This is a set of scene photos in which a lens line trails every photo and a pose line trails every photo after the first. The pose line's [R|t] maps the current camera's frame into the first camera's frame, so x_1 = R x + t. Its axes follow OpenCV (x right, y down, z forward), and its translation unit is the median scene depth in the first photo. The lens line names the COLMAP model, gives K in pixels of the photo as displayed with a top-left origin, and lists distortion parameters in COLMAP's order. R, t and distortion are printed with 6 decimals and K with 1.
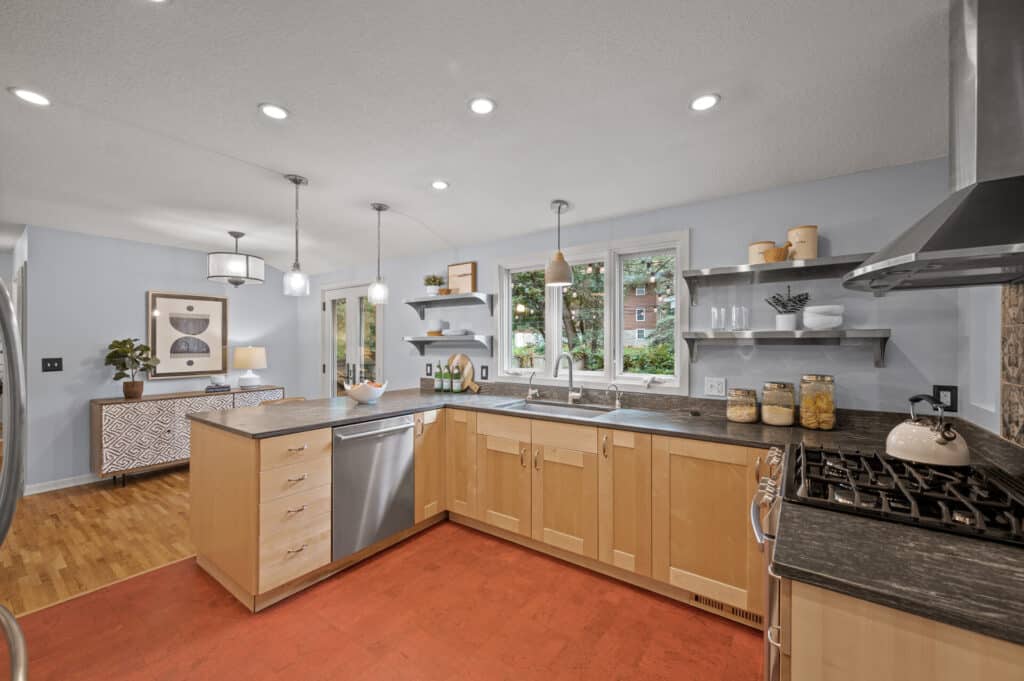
lens RADIAL K [[406.1, 0, 510.7], [0, 406.1, 346.9], [0, 0, 1]] dist [-0.003984, 0.001400]
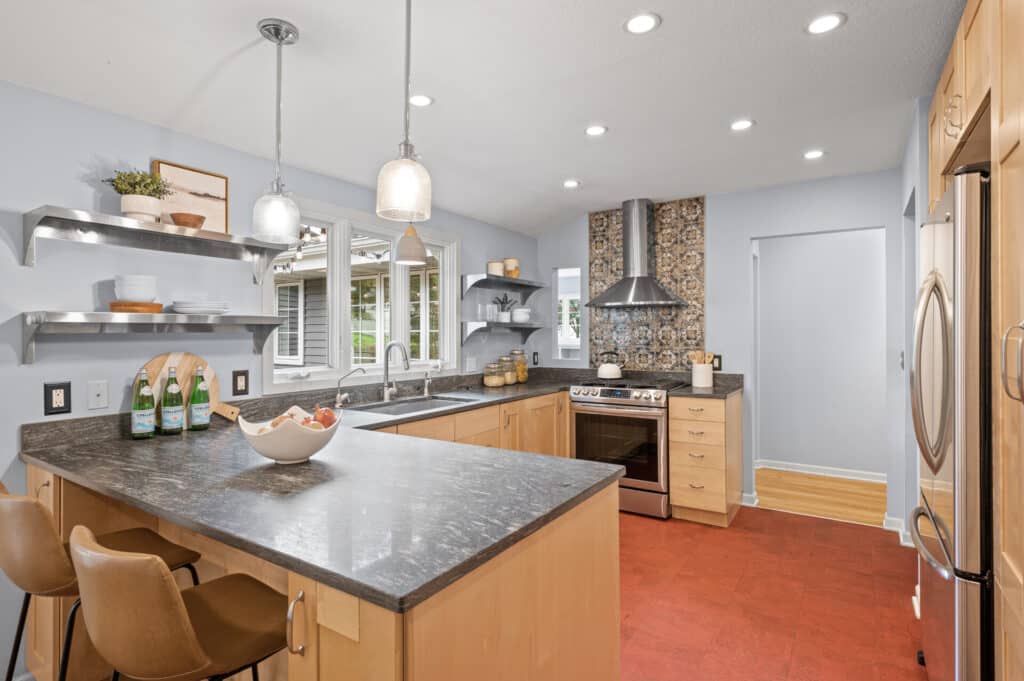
lens RADIAL K [[515.9, 0, 512.6], [0, 515.9, 330.2], [0, 0, 1]] dist [-0.001167, -0.000869]
pose [[-0.034373, 0.005017, 0.999396, -0.786297], [0.013599, 0.999897, -0.004551, -0.000545], [-0.999317, 0.013434, -0.034438, 0.652597]]
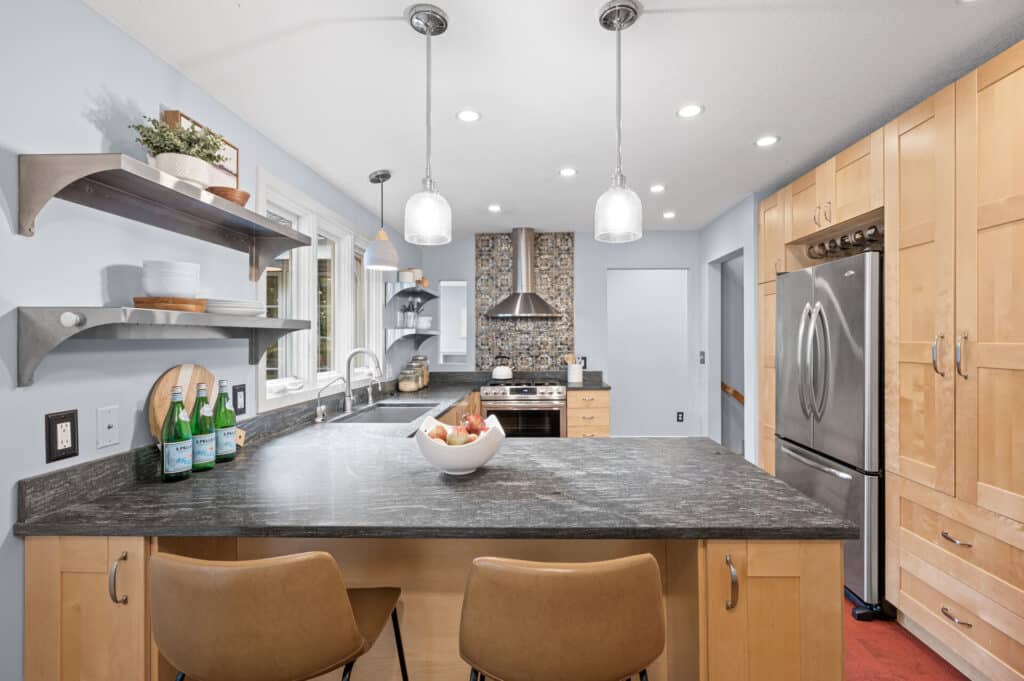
lens RADIAL K [[467.8, 0, 526.6], [0, 467.8, 336.3], [0, 0, 1]] dist [-0.001199, -0.000107]
pose [[-0.553708, 0.006055, 0.832689, -0.684859], [0.010702, 0.999943, -0.000155, -0.004751], [-0.832642, 0.008825, -0.553741, 1.024528]]
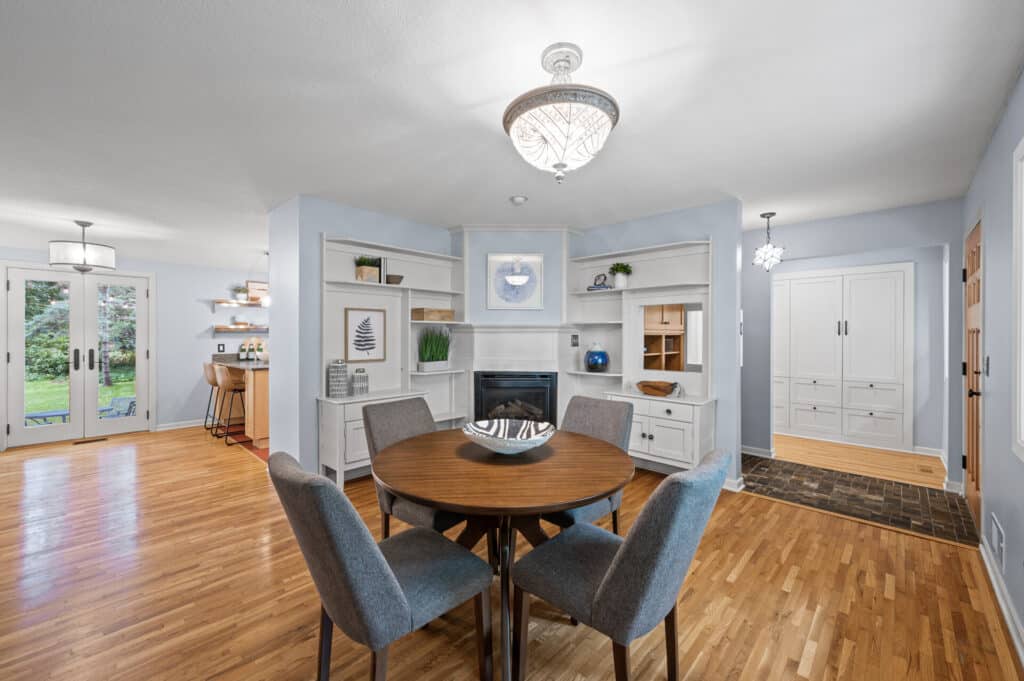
lens RADIAL K [[406.1, 0, 507.9], [0, 406.1, 333.4], [0, 0, 1]] dist [-0.003984, 0.001400]
pose [[0.137460, -0.000878, 0.990507, -1.672184], [0.010283, 0.999947, -0.000540, 0.016675], [-0.990454, 0.010260, 0.137462, -0.241963]]
